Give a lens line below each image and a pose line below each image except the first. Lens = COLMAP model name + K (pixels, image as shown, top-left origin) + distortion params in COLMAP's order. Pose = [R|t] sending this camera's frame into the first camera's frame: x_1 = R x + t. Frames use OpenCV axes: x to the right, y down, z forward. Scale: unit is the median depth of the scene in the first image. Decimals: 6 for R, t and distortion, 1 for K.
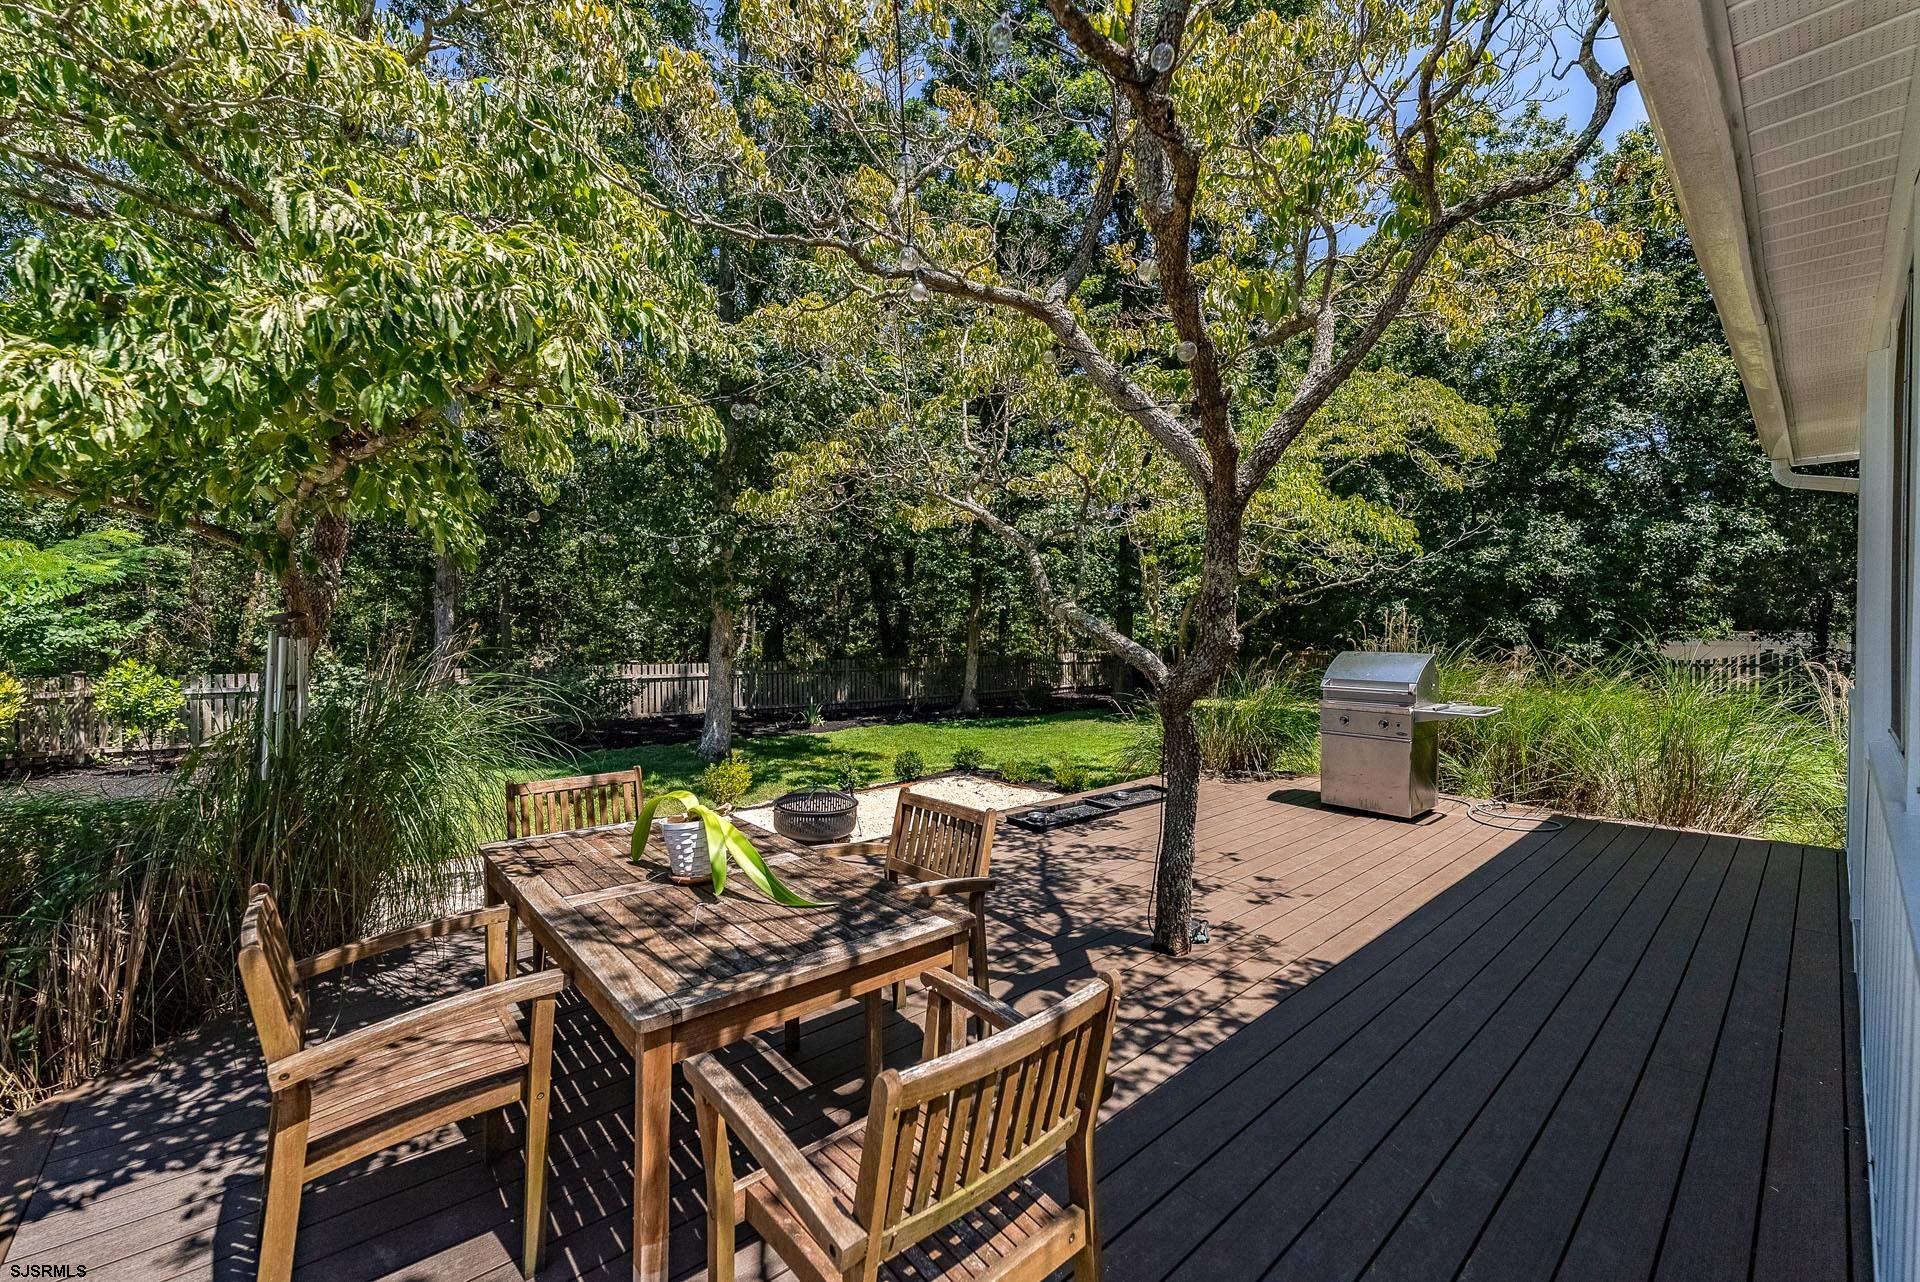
lens RADIAL K [[775.9, 0, 953.1], [0, 775.9, 637.9], [0, 0, 1]] dist [0.001376, -0.000440]
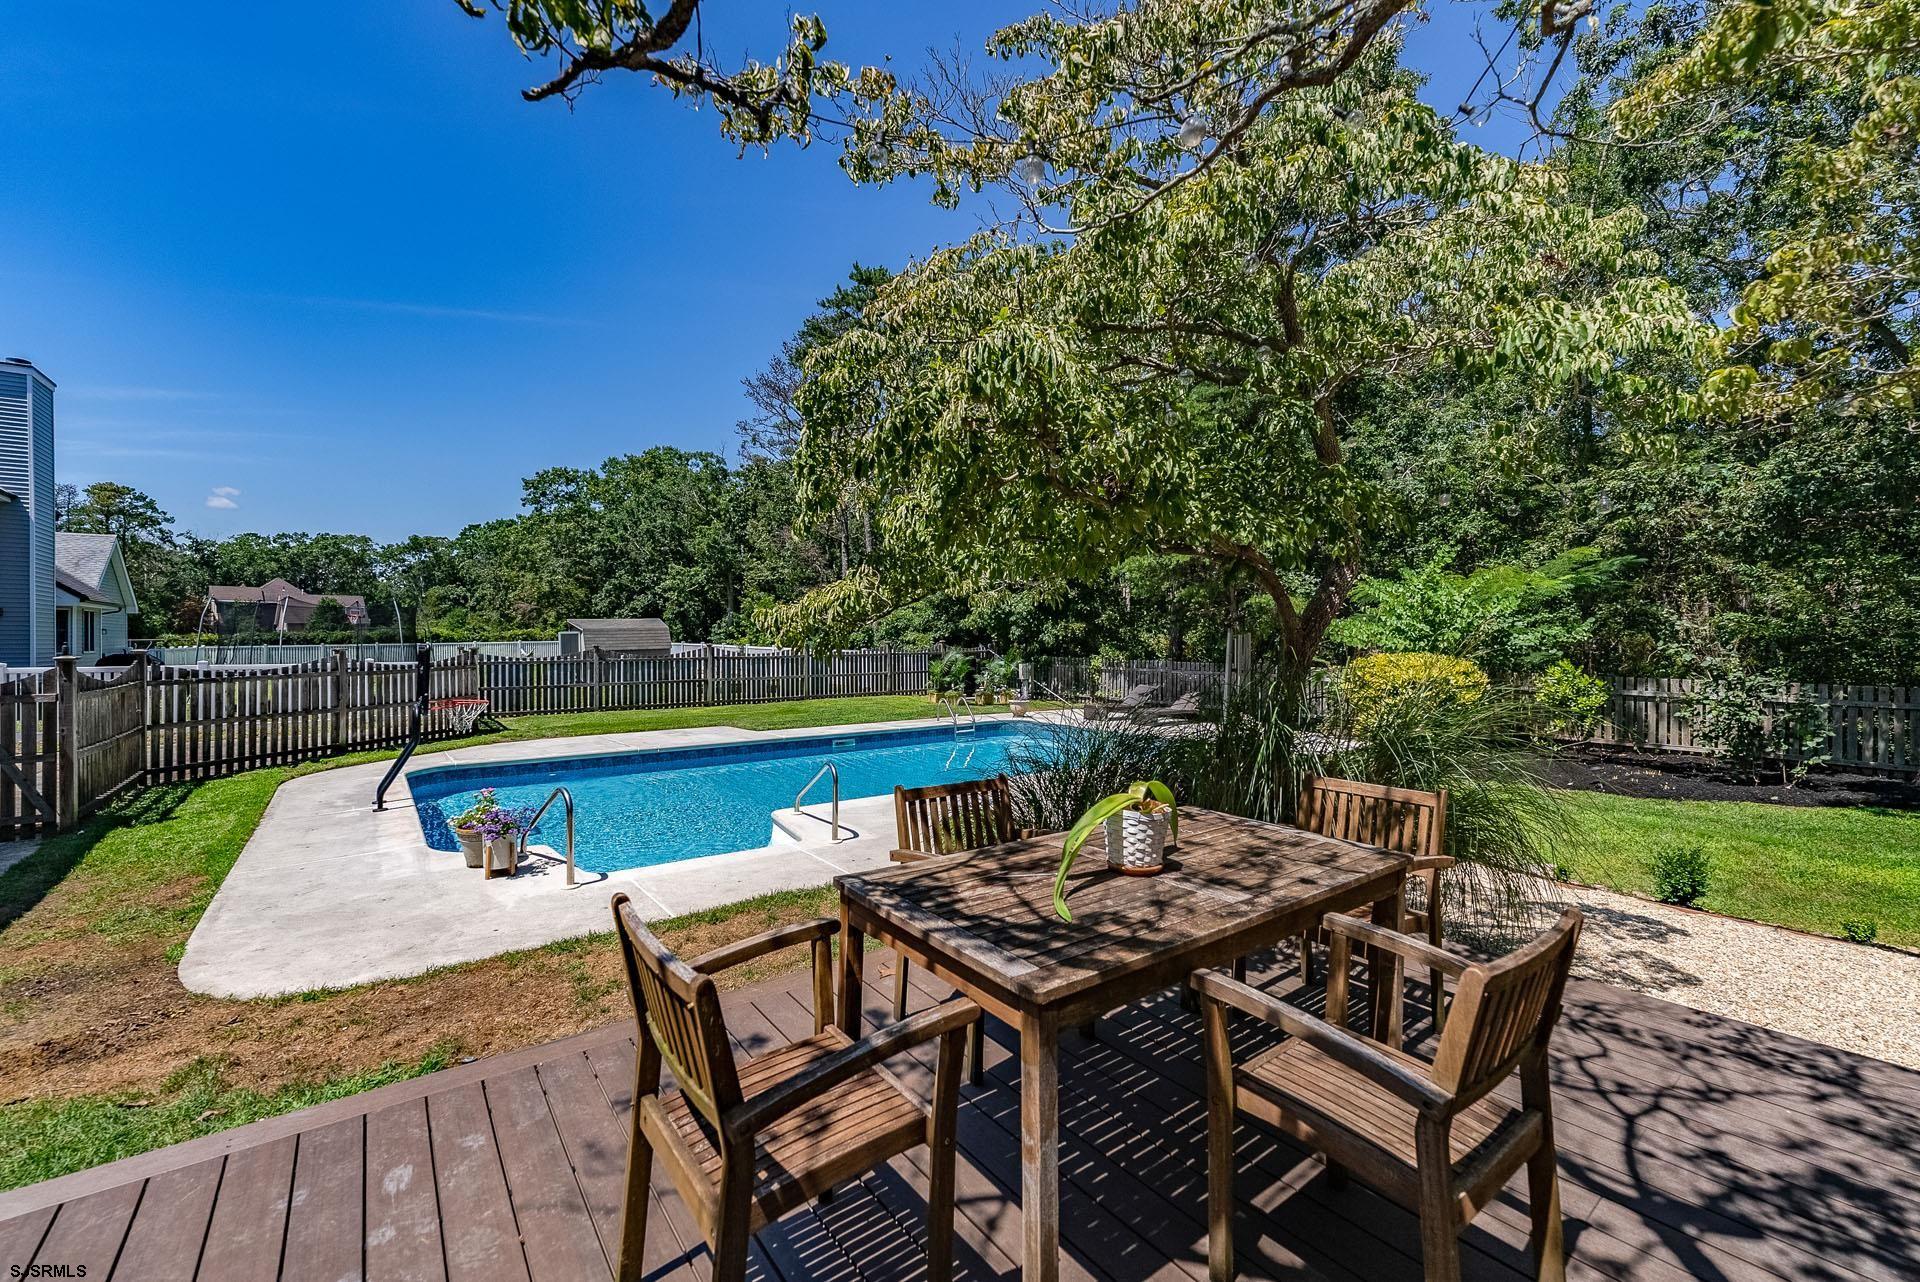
lens RADIAL K [[775.9, 0, 961.2], [0, 775.9, 641.0], [0, 0, 1]] dist [0.001376, -0.000440]
pose [[-0.071353, 0.004328, -0.997442, 0.473297], [-0.010590, 0.999931, 0.005097, 0.010316], [0.997395, 0.010926, -0.071302, 0.591881]]
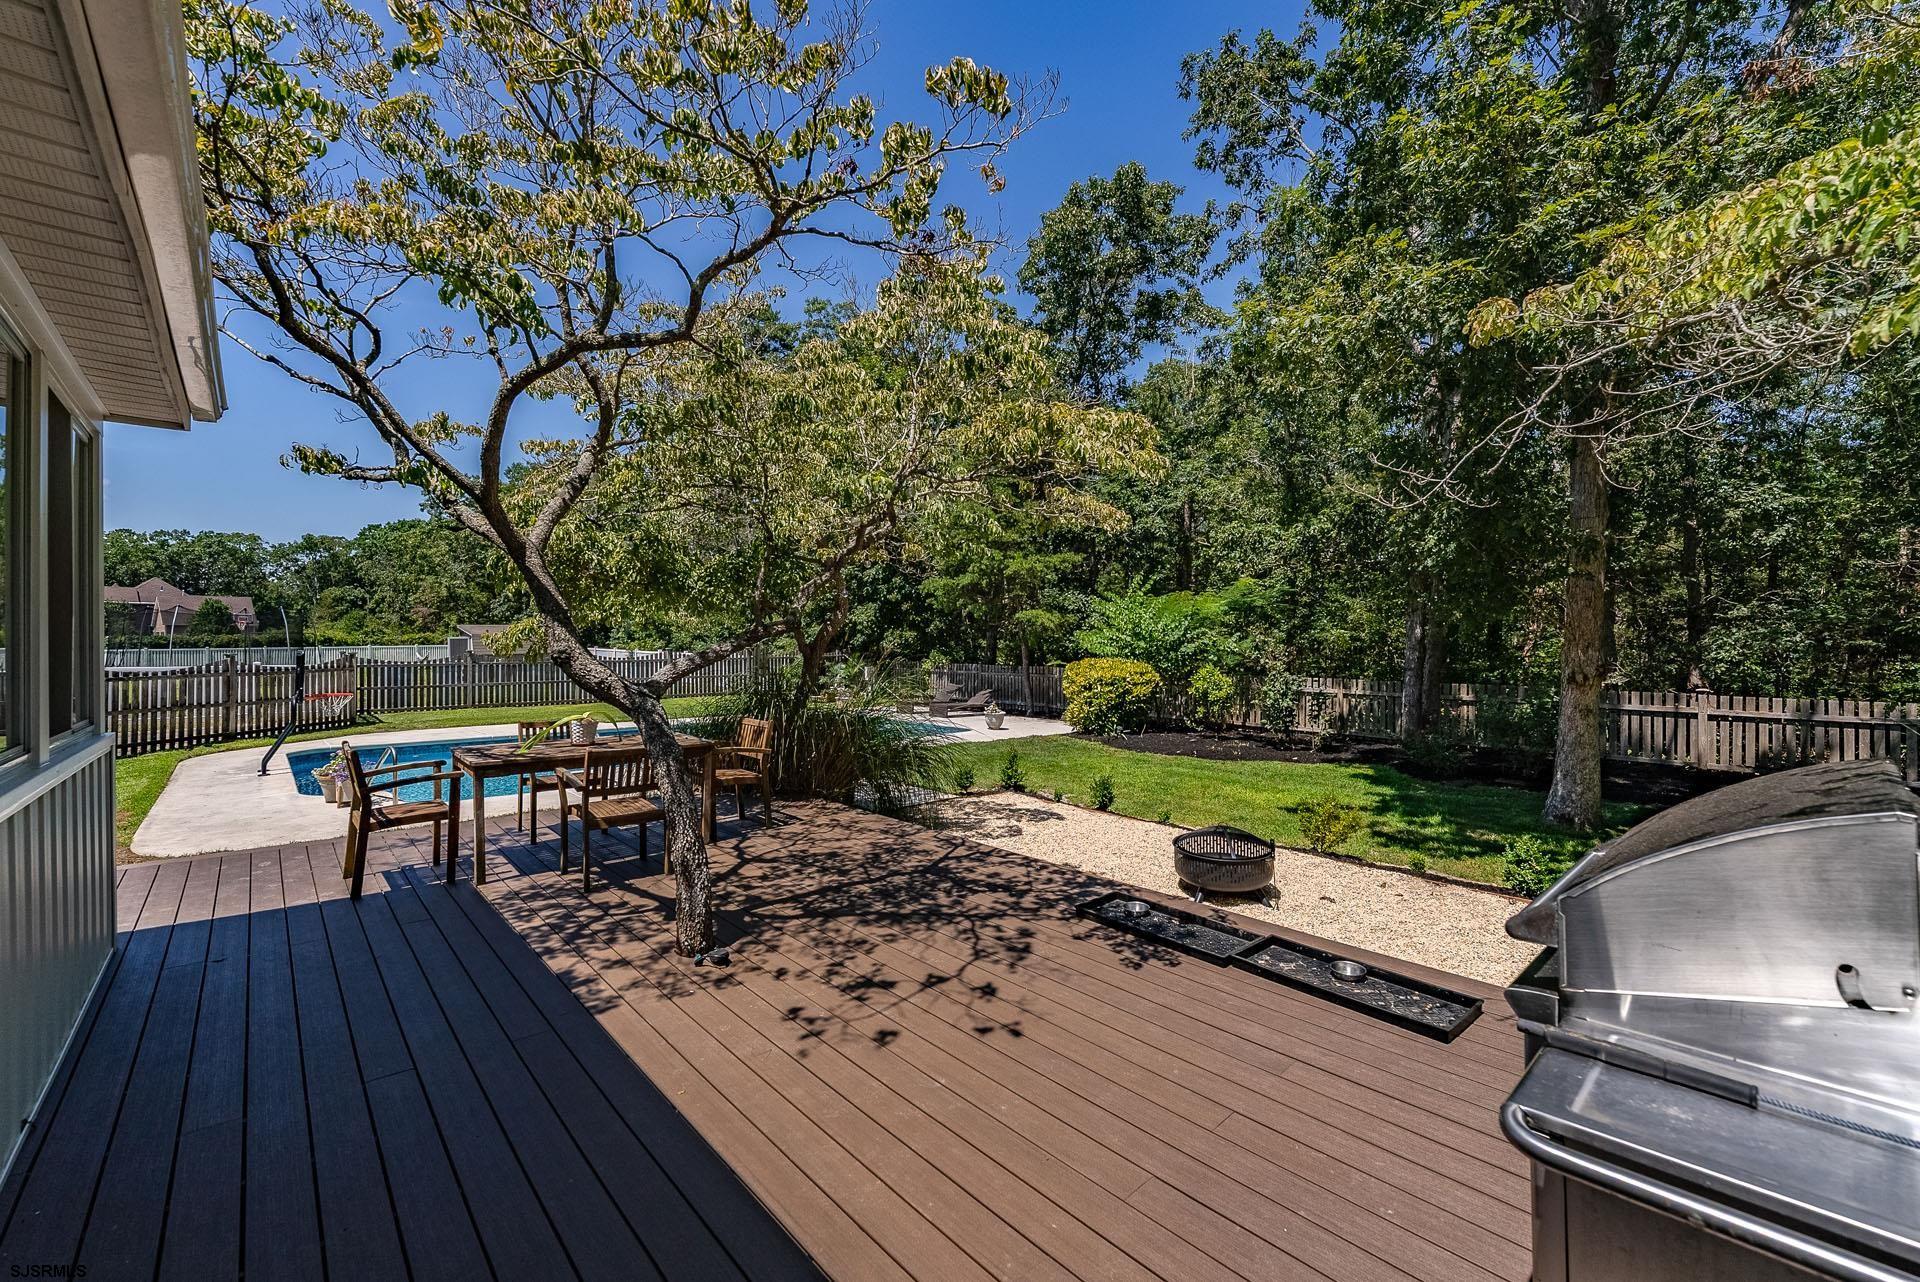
lens RADIAL K [[775.9, 0, 961.0], [0, 775.9, 639.1], [0, 0, 1]] dist [0.001376, -0.000440]
pose [[0.013262, -0.002960, -0.999908, 1.498528], [-0.012994, 0.999911, -0.003133, -0.026416], [0.999828, 0.013035, 0.013222, 1.500640]]
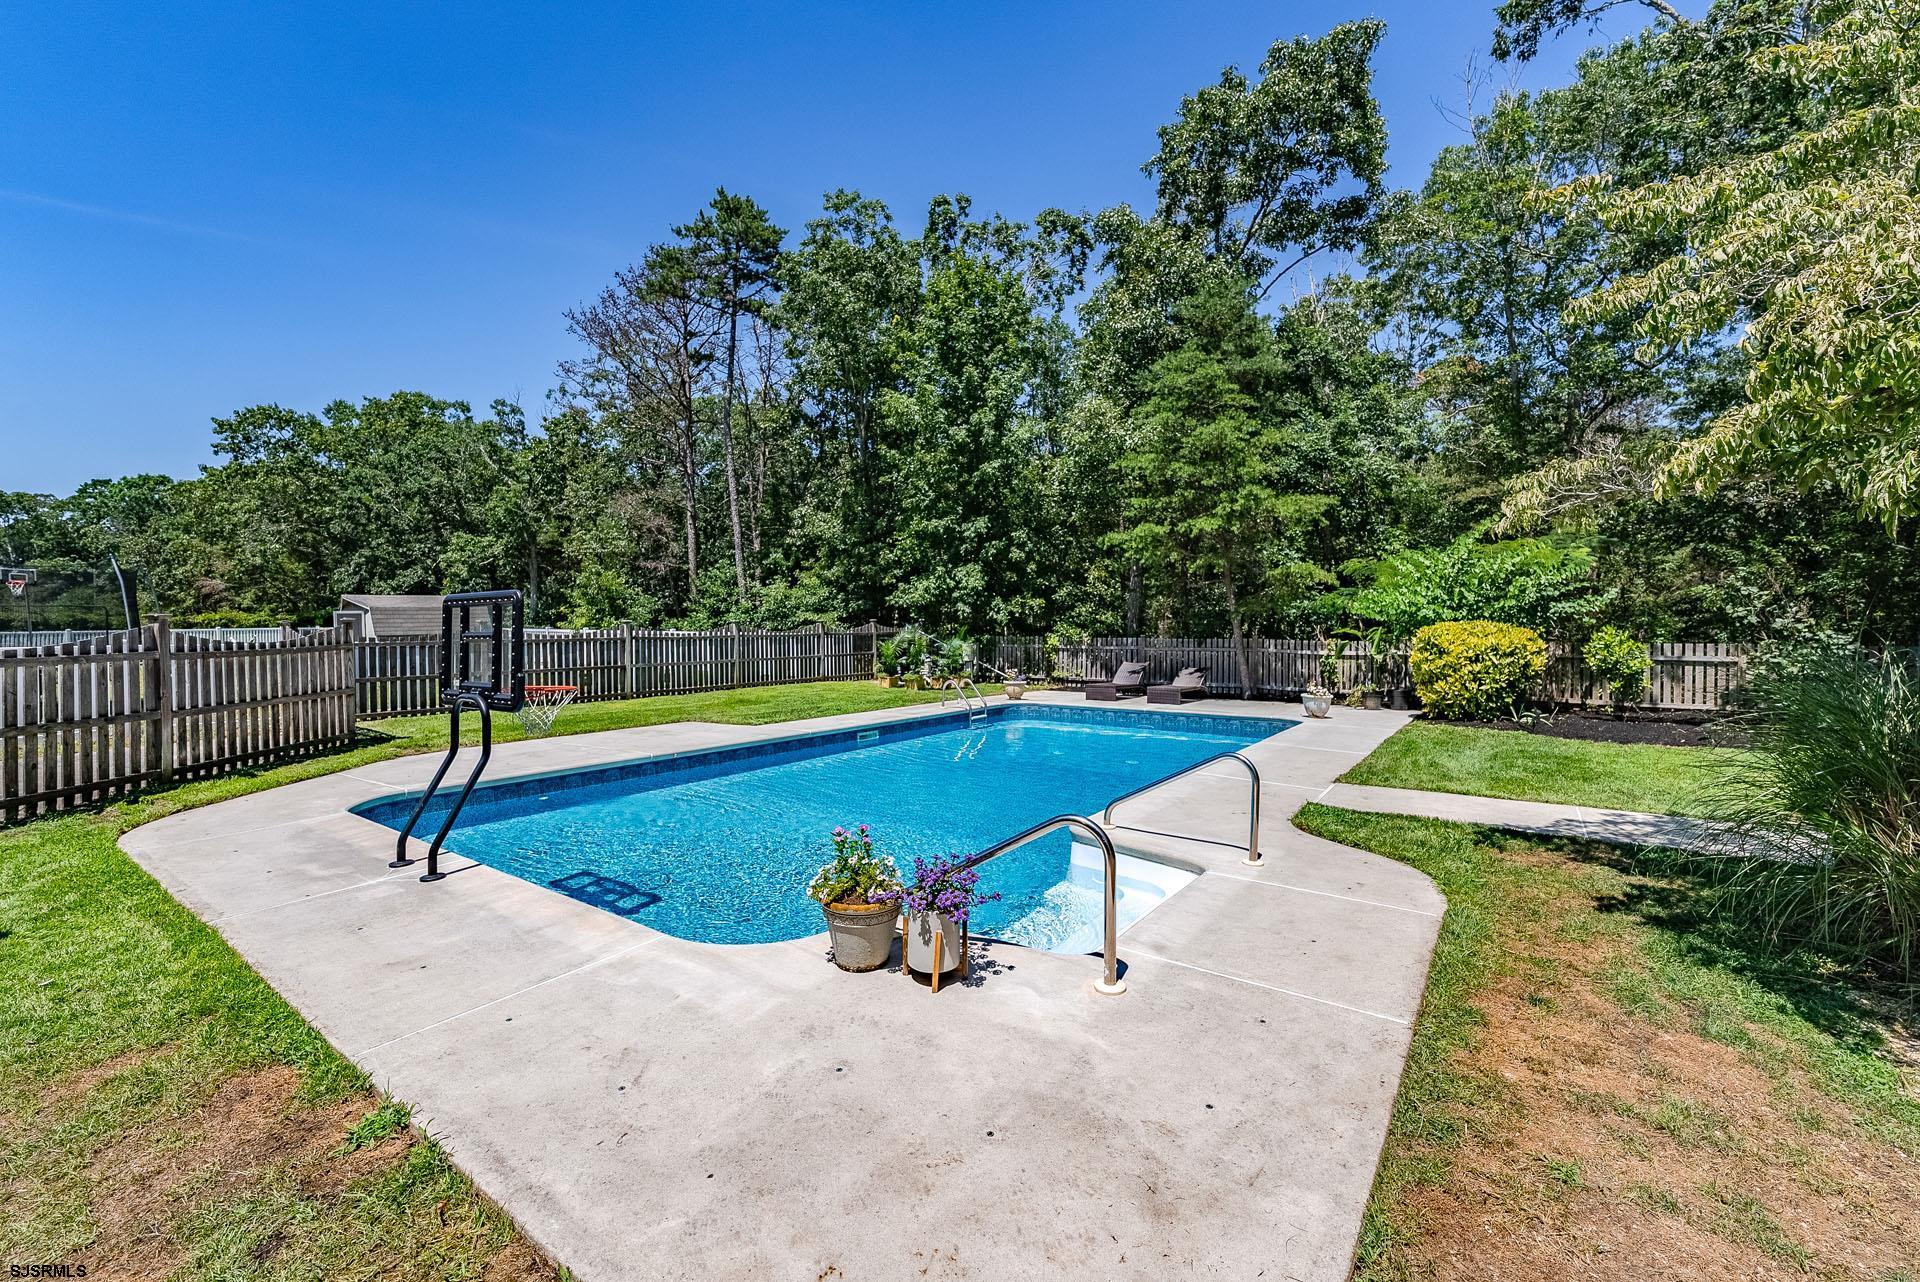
lens RADIAL K [[775.9, 0, 954.6], [0, 775.9, 642.3], [0, 0, 1]] dist [0.001376, -0.000440]
pose [[0.214369, 0.018671, -0.976574, -0.279142], [-0.006899, 0.999821, 0.017601, 0.119346], [0.976728, 0.002964, 0.214460, -0.822333]]
